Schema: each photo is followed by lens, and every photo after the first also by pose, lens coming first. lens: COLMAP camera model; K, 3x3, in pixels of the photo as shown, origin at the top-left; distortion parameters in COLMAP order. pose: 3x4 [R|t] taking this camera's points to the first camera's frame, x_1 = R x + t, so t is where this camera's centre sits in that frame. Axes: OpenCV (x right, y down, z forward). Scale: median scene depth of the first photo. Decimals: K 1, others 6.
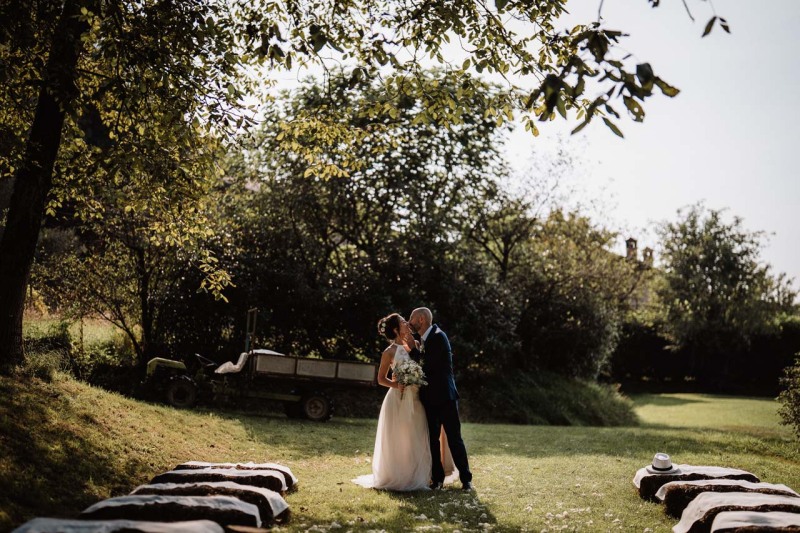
lens RADIAL K [[1119.5, 0, 404.0], [0, 1119.5, 268.4], [0, 0, 1]] dist [-0.022975, 0.000000]
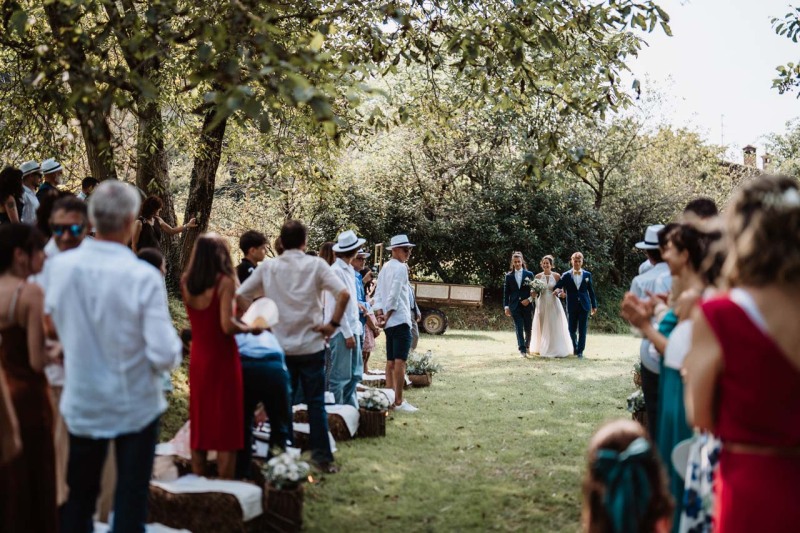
lens RADIAL K [[1119.5, 0, 398.6], [0, 1119.5, 265.5], [0, 0, 1]] dist [-0.022975, 0.000000]
pose [[0.992177, -0.023588, -0.122586, 0.026681], [0.033198, 0.996482, 0.076951, -0.025332], [0.120340, -0.080419, 0.989470, -0.156632]]
